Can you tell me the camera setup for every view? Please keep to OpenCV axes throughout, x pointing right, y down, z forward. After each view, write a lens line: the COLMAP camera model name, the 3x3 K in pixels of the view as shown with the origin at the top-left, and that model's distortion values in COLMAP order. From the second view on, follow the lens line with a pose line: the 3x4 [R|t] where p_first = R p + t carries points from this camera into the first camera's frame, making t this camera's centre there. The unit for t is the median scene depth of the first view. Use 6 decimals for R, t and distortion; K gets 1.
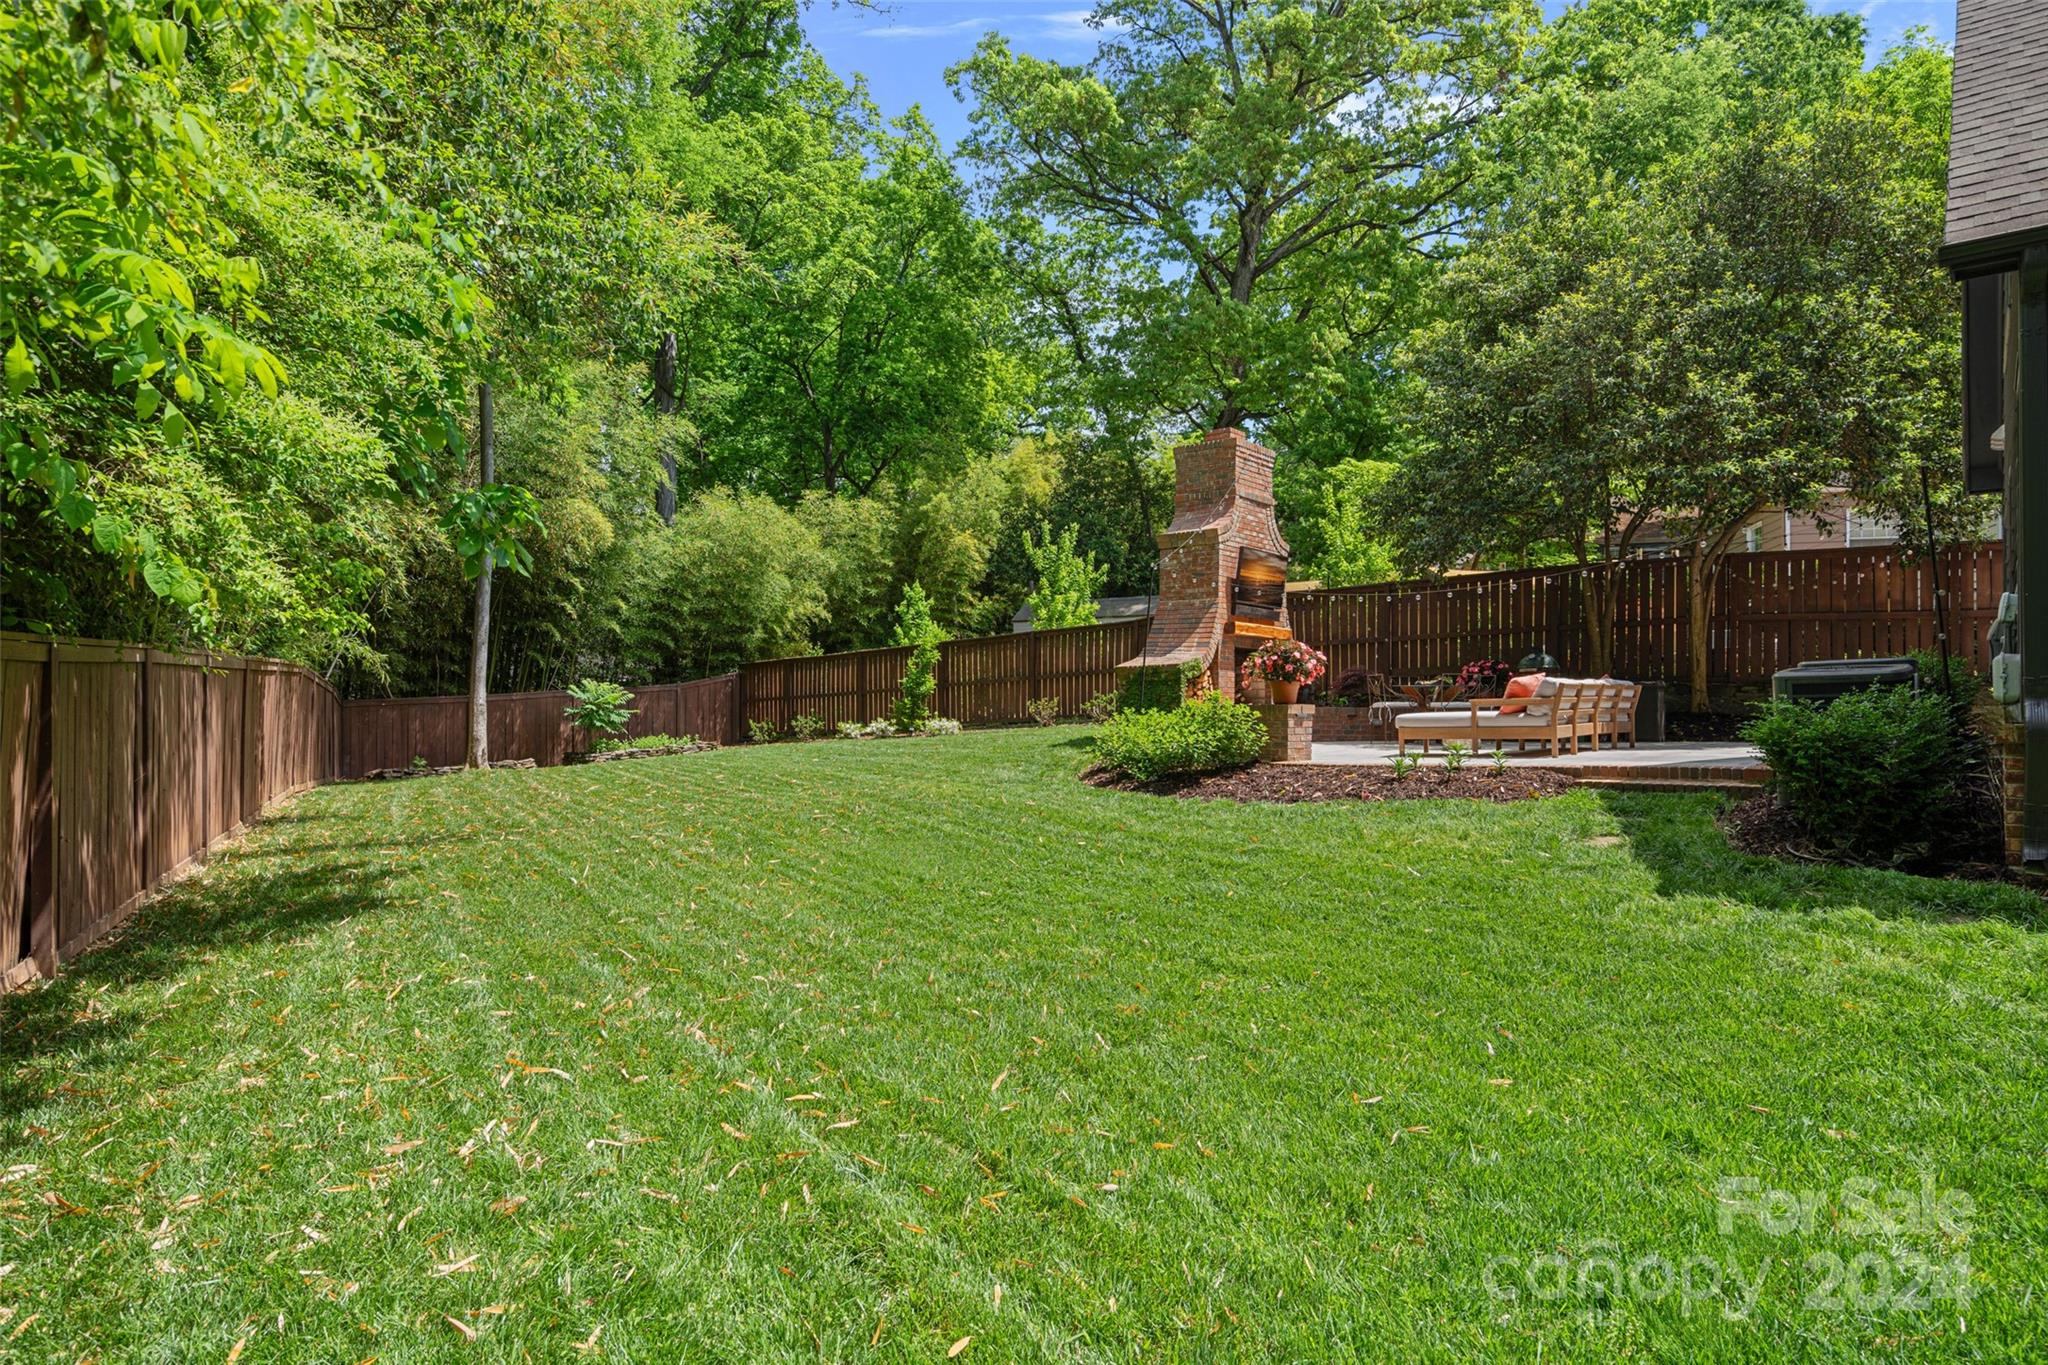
lens RADIAL K [[1208.7, 0, 1020.7], [0, 1208.7, 677.7], [0, 0, 1]] dist [-0.025104, 0.000350]
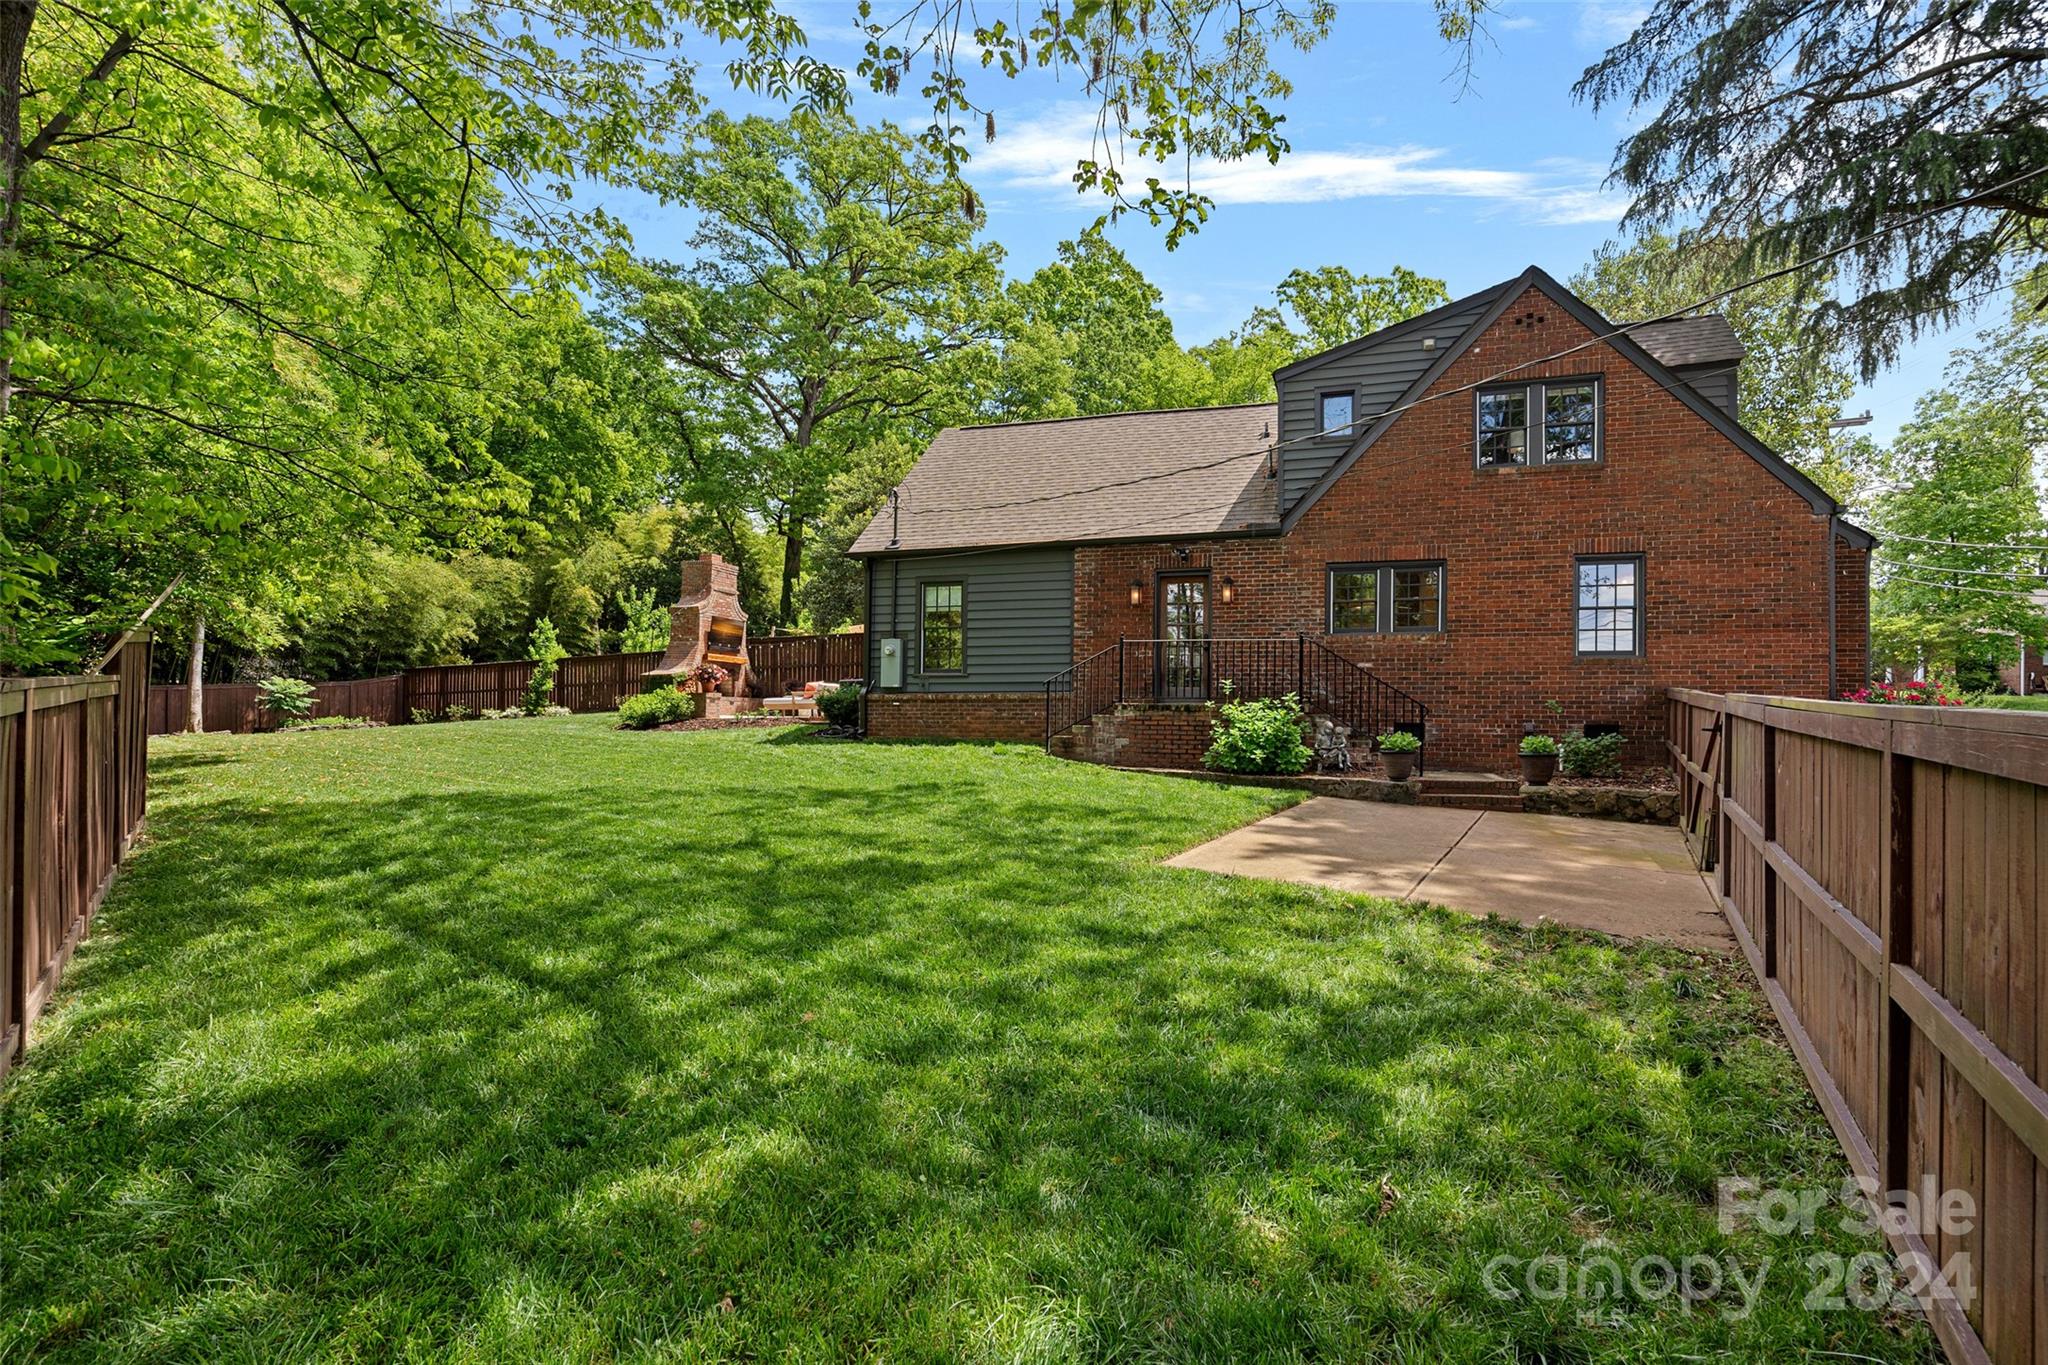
lens RADIAL K [[874.7, 0, 1036.6], [0, 874.7, 702.4], [0, 0, 1]] dist [-0.002886, 0.000156]
pose [[0.919055, 0.014168, 0.393874, 0.054226], [-0.019012, 0.999784, 0.008400, 0.005896], [-0.393669, -0.015208, 0.919126, -0.270519]]
